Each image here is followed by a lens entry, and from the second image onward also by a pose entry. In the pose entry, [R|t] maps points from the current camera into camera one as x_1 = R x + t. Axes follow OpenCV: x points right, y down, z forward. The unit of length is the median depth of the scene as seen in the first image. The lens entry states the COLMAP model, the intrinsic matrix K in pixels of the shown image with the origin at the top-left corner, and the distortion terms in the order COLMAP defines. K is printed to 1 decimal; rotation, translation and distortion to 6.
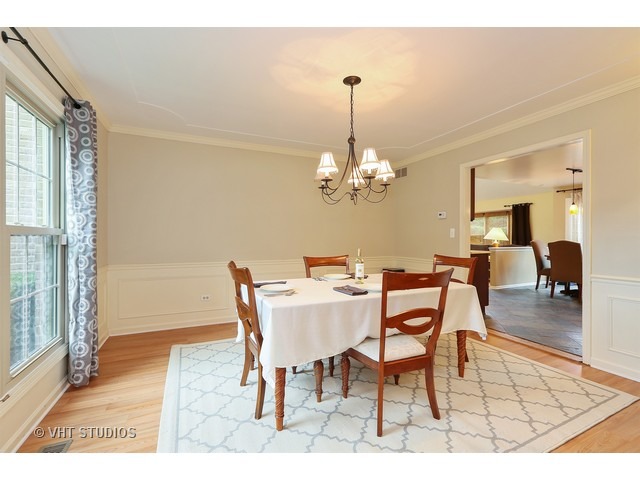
lens RADIAL K [[285.6, 0, 320.7], [0, 285.6, 239.3], [0, 0, 1]] dist [0.003029, 0.001850]
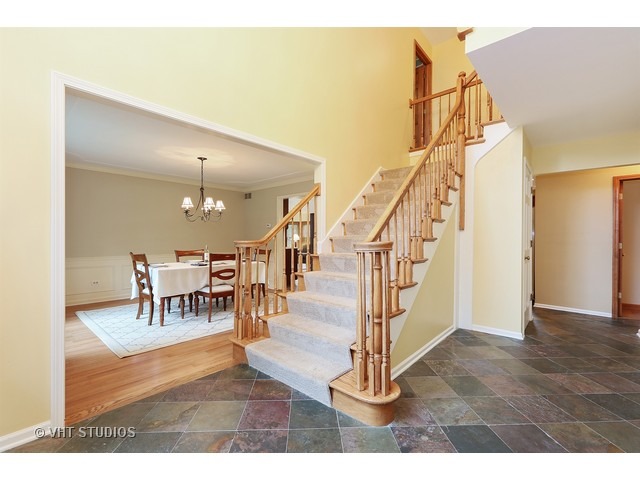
lens RADIAL K [[285.6, 0, 316.5], [0, 285.6, 241.5], [0, 0, 1]] dist [0.003029, 0.001850]
pose [[0.924437, 0.001271, 0.381332, 0.108135], [-0.003331, 0.999983, 0.004743, -0.006615], [-0.381319, -0.005655, 0.924426, -1.360055]]
